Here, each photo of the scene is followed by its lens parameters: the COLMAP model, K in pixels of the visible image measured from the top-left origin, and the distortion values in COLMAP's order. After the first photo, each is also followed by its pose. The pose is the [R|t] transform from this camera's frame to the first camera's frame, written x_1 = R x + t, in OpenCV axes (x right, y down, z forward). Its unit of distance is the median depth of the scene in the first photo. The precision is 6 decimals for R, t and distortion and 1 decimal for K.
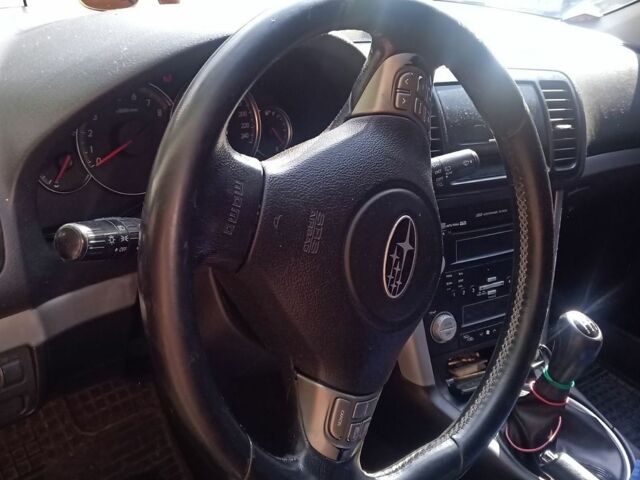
lens RADIAL K [[708.8, 0, 320.0], [0, 708.8, 240.0], [0, 0, 1]] dist [0.116808, 0.006357]
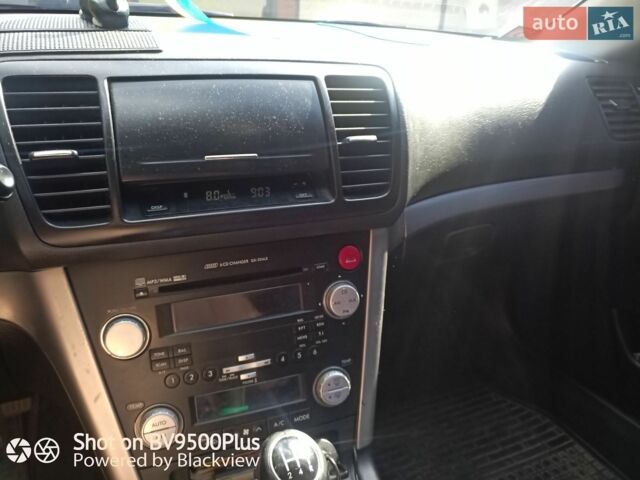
lens RADIAL K [[502.2, 0, 320.0], [0, 502.2, 240.0], [0, 0, 1]] dist [0.010894, 0.000367]
pose [[0.959359, -0.005562, -0.282134, 0.449363], [-0.008349, 0.998809, -0.048082, -0.036760], [0.282065, 0.048483, 0.958170, 0.544668]]
